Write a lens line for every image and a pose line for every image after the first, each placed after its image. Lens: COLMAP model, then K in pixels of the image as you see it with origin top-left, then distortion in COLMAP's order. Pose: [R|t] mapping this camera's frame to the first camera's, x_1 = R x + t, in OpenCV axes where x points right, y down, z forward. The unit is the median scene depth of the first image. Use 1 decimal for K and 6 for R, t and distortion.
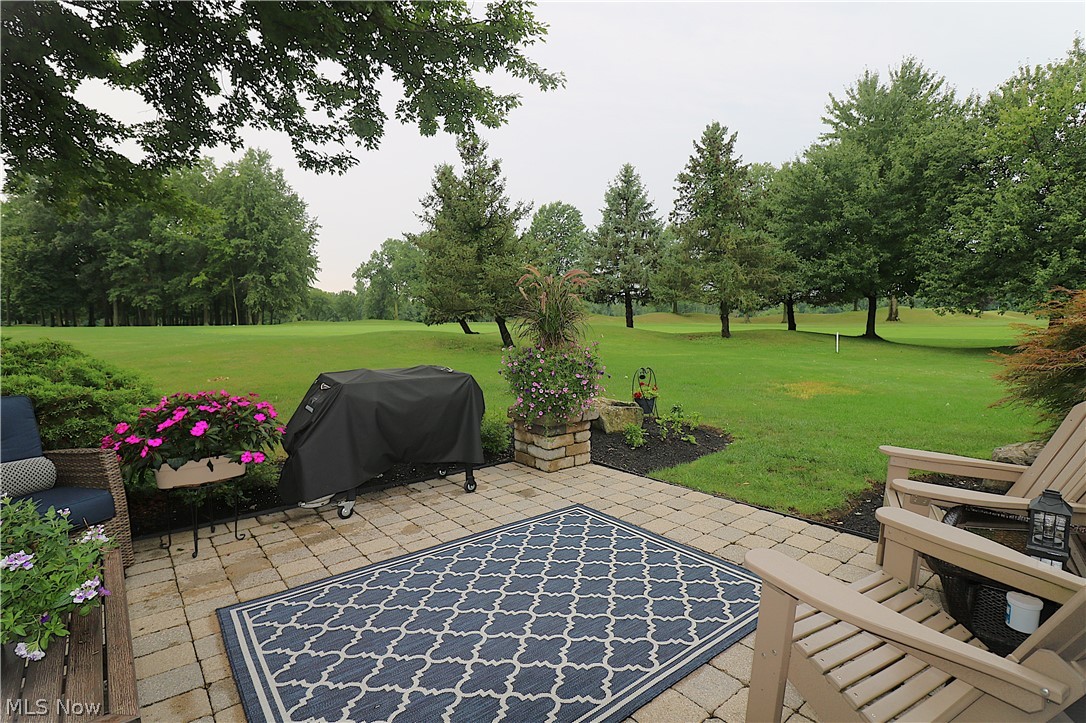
lens RADIAL K [[523.3, 0, 545.6], [0, 523.3, 357.0], [0, 0, 1]] dist [-0.008605, -0.005387]
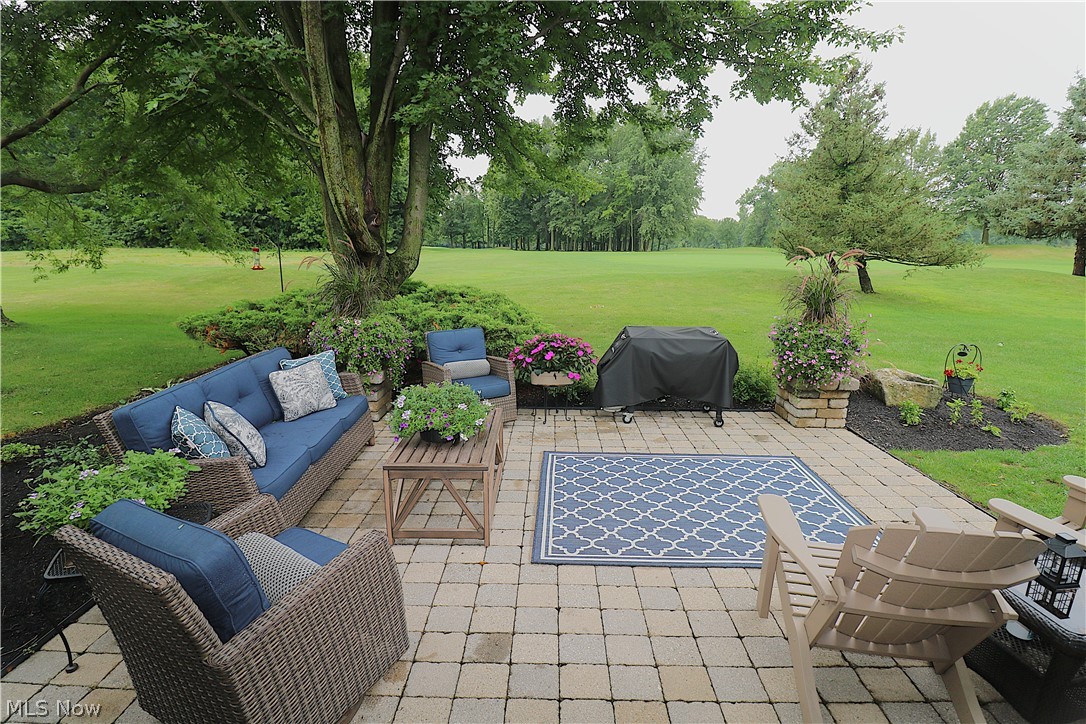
lens RADIAL K [[523.3, 0, 548.5], [0, 523.3, 357.7], [0, 0, 1]] dist [-0.008605, -0.005387]
pose [[0.758003, 0.153413, -0.633952, 0.283528], [-0.053335, 0.983269, 0.174175, -0.100515], [0.650066, -0.098213, 0.753504, -0.215776]]
